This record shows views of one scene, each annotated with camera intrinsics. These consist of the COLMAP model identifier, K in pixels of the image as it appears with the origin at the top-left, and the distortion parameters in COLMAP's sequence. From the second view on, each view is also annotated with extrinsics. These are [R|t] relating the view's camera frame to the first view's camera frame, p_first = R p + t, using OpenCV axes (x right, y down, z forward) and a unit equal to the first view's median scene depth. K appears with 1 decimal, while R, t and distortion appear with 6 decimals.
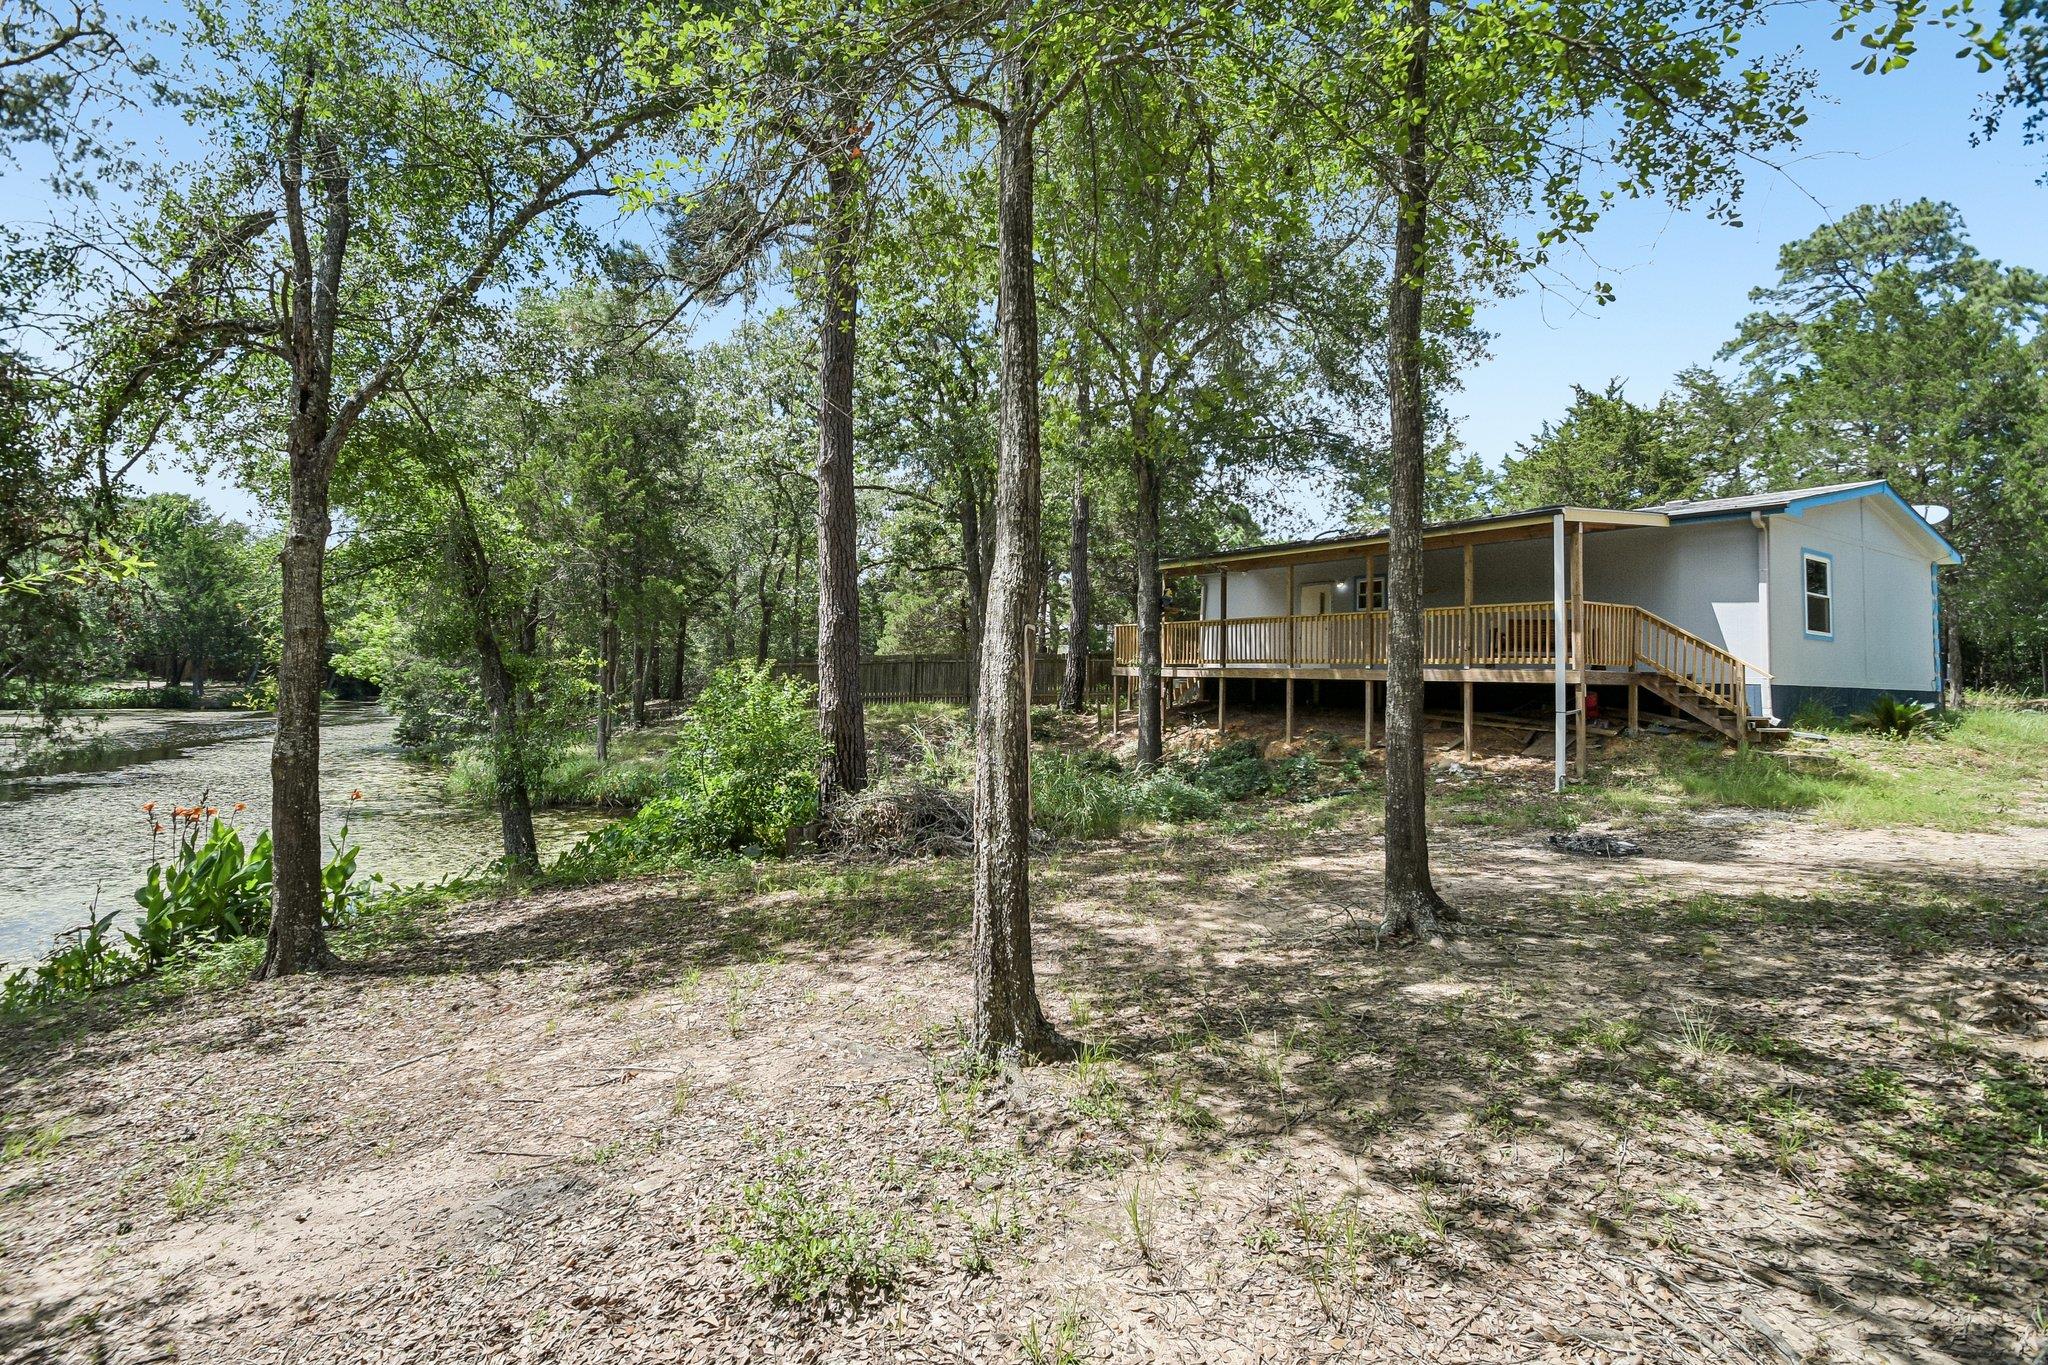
lens RADIAL K [[865.4, 0, 1022.2], [0, 865.4, 621.8], [0, 0, 1]] dist [-0.031102, -0.000260]
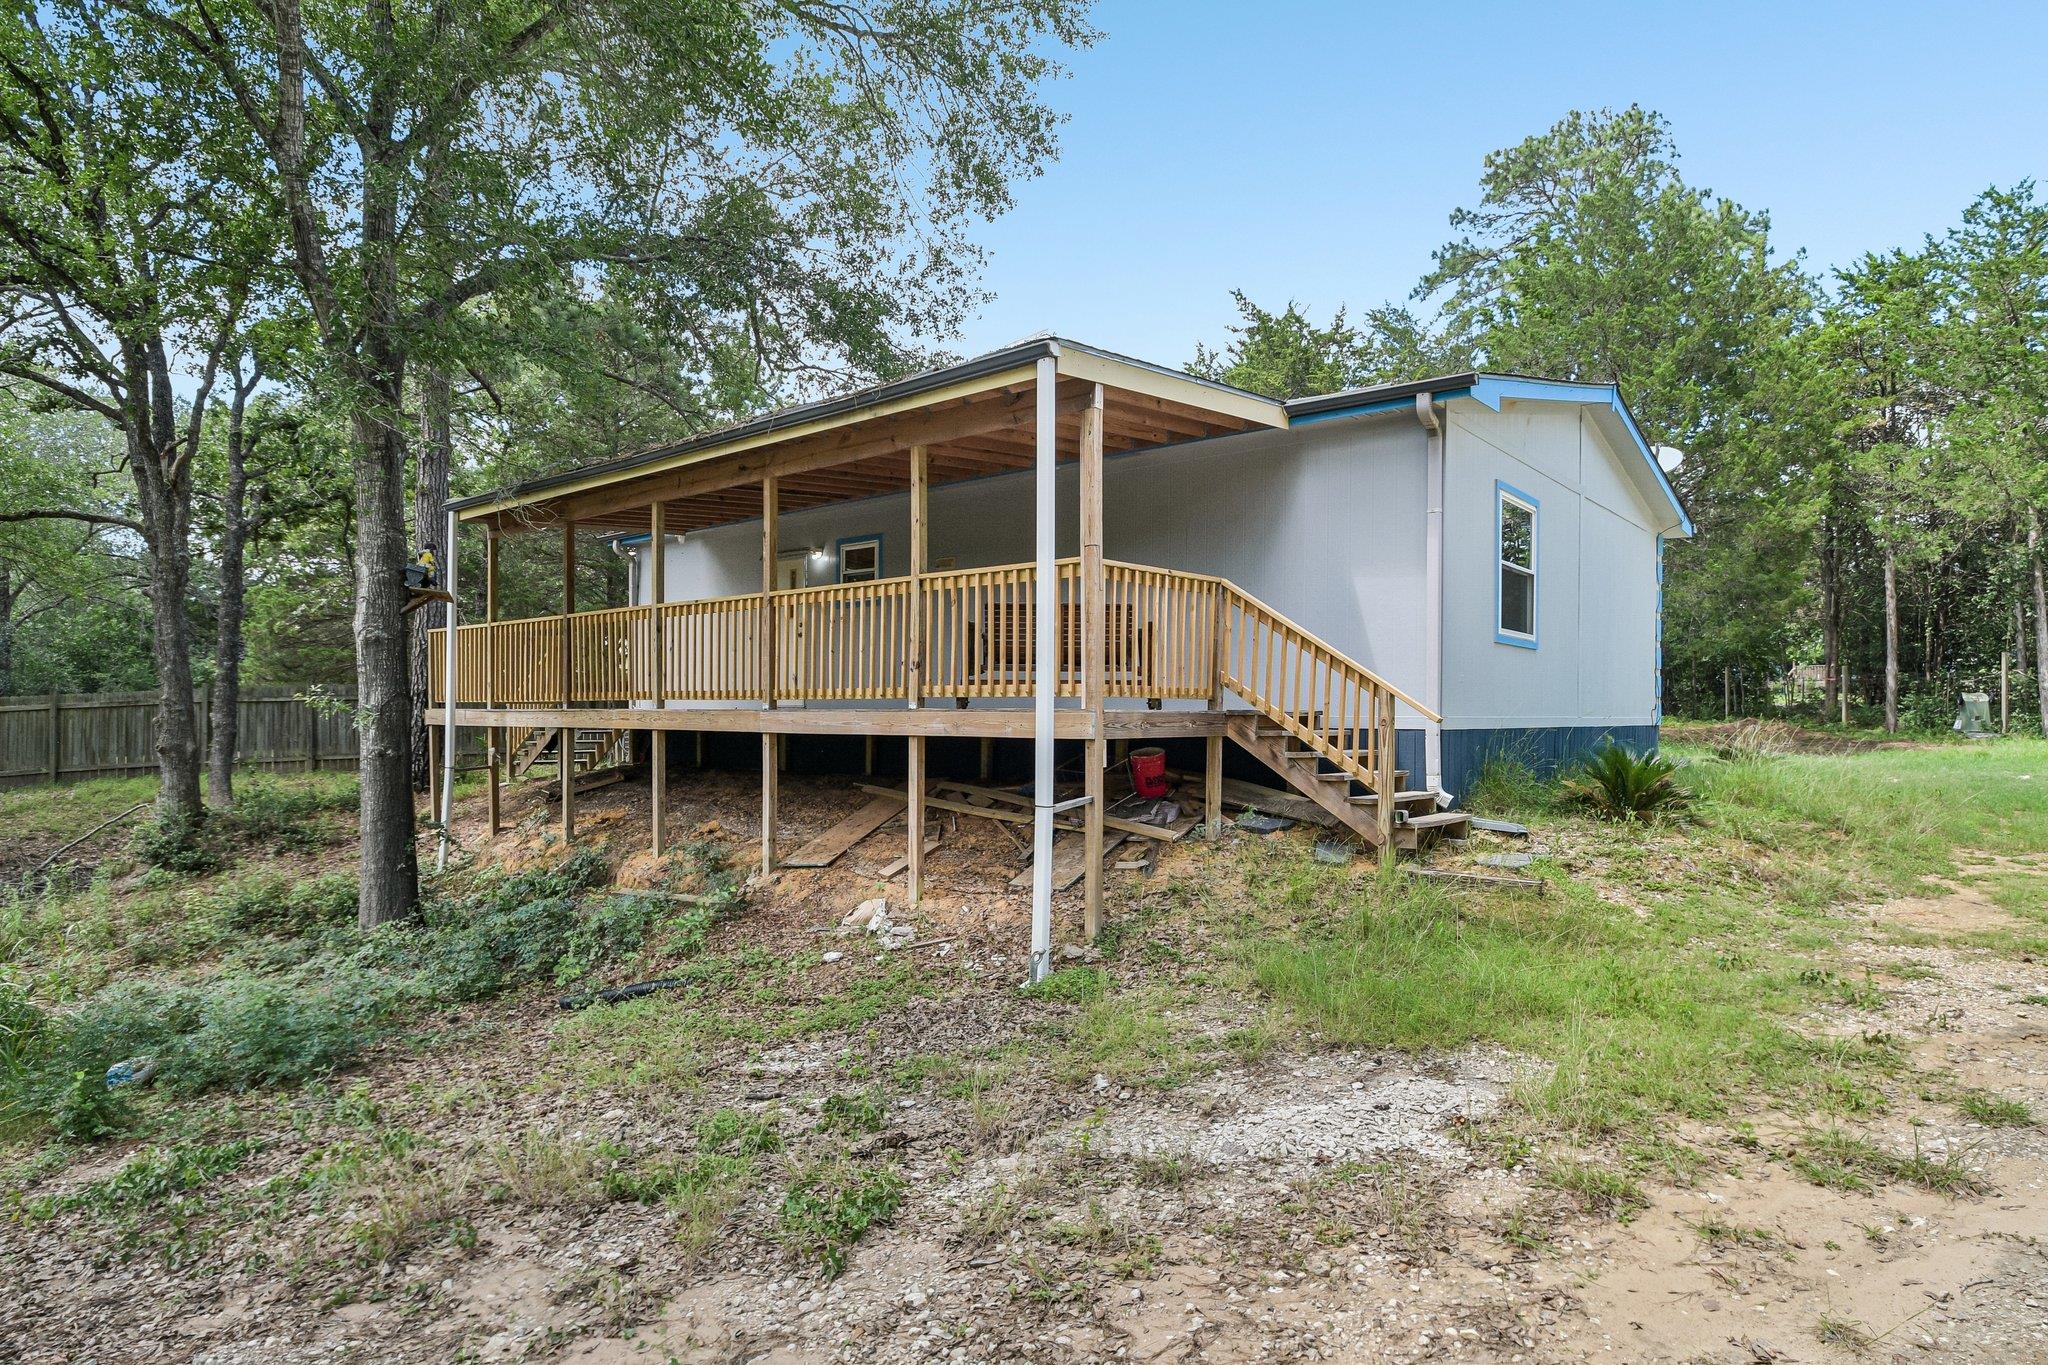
lens RADIAL K [[1082.8, 0, 1027.2], [0, 1082.8, 732.2], [0, 0, 1]] dist [-0.058598, -0.000574]
pose [[0.944355, -0.028794, 0.327666, 0.385552], [0.002901, 0.996851, 0.079239, 0.020450], [-0.328916, -0.073879, 0.941465, 0.413031]]
